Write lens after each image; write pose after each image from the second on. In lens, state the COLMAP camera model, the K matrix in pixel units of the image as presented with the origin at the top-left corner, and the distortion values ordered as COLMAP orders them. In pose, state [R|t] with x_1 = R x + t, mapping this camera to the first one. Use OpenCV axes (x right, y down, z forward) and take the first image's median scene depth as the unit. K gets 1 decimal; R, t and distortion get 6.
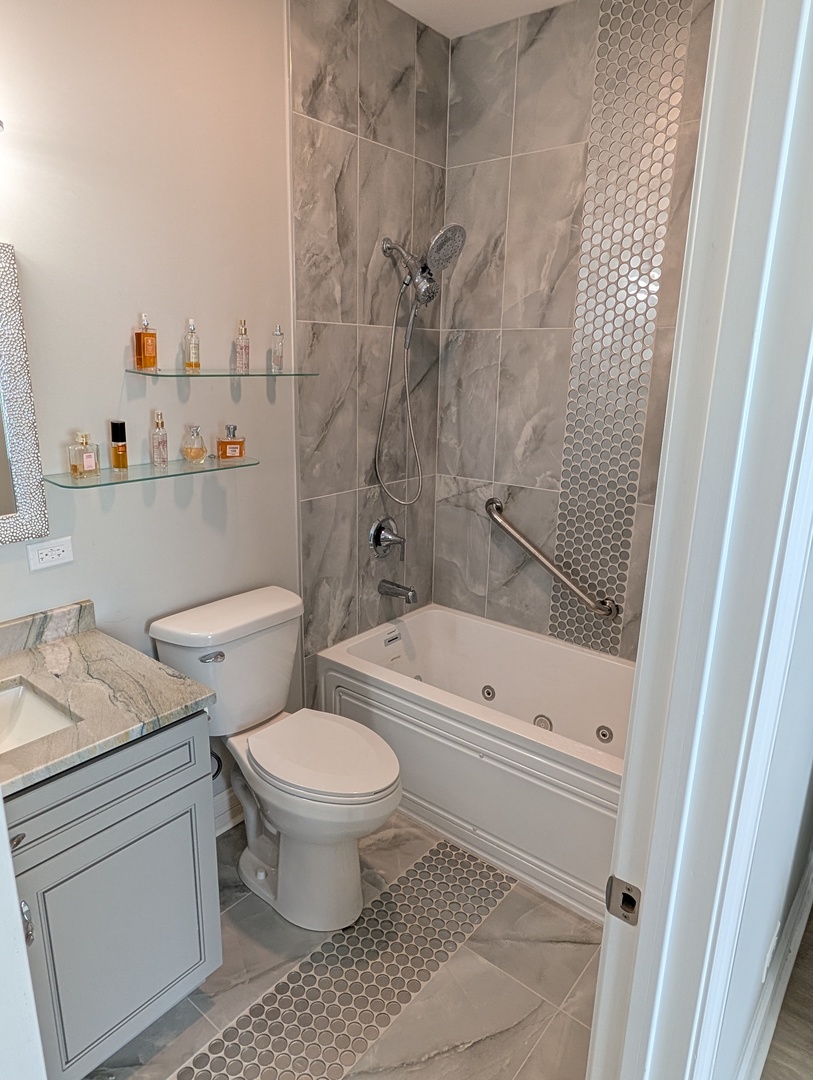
lens RADIAL K [[675.4, 0, 387.7], [0, 675.4, 540.9], [0, 0, 1]] dist [0.000596, -0.000663]
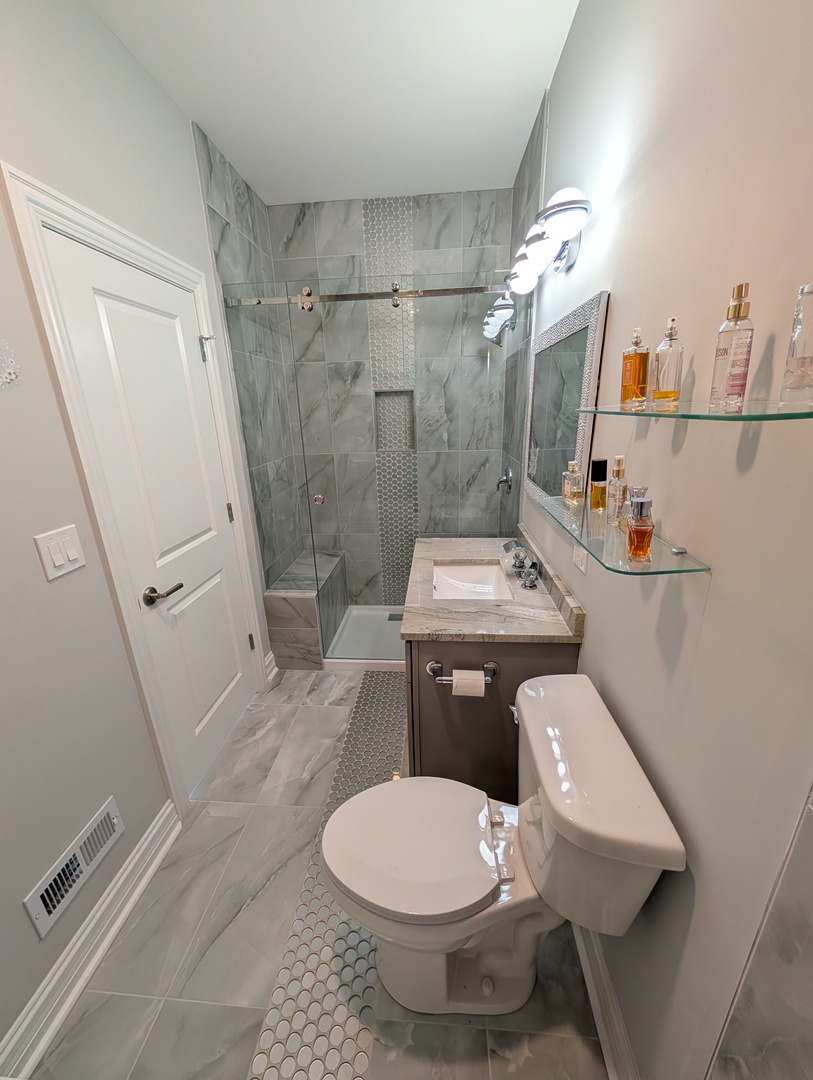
lens RADIAL K [[415.3, 0, 404.7], [0, 415.3, 543.7], [0, 0, 1]] dist [-0.000210, 0.000392]
pose [[-0.815812, 0.191294, -0.545762, 0.109976], [-0.133740, 0.855722, 0.499853, -0.227353], [0.562640, 0.480777, -0.672525, 0.894198]]
